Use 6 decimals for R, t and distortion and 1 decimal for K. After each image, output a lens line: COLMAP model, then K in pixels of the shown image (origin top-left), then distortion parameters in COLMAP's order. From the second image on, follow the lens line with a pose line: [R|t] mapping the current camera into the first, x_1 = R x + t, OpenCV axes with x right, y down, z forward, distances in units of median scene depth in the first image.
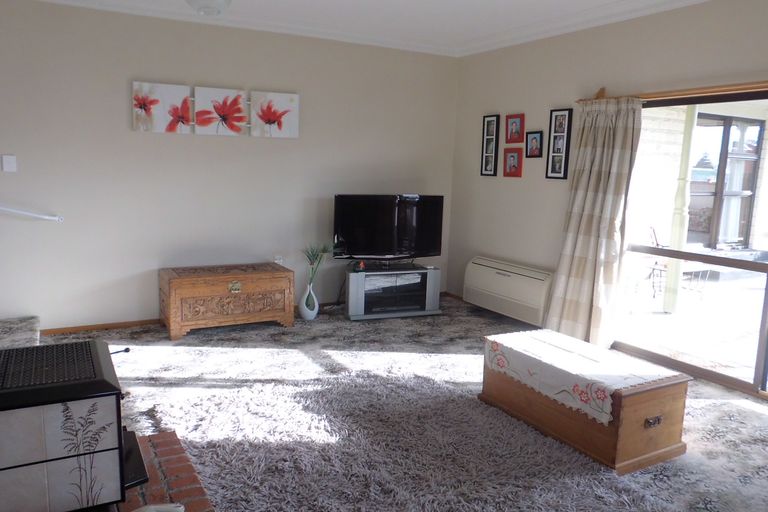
lens RADIAL K [[594.5, 0, 389.7], [0, 594.5, 261.4], [0, 0, 1]] dist [-0.008124, -0.001236]
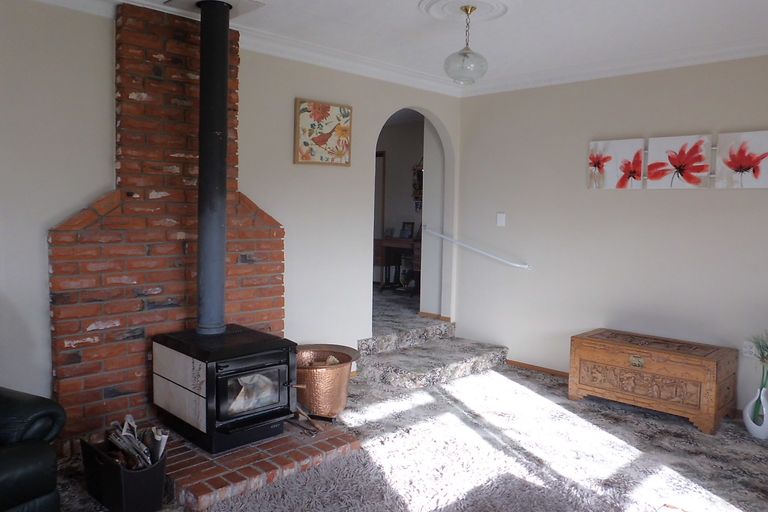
lens RADIAL K [[594.5, 0, 391.8], [0, 594.5, 253.9], [0, 0, 1]] dist [-0.008124, -0.001236]
pose [[0.319533, 0.052798, -0.946103, 0.427640], [-0.170510, 0.985352, -0.002599, -0.047520], [0.932108, 0.162151, 0.323856, 0.362207]]
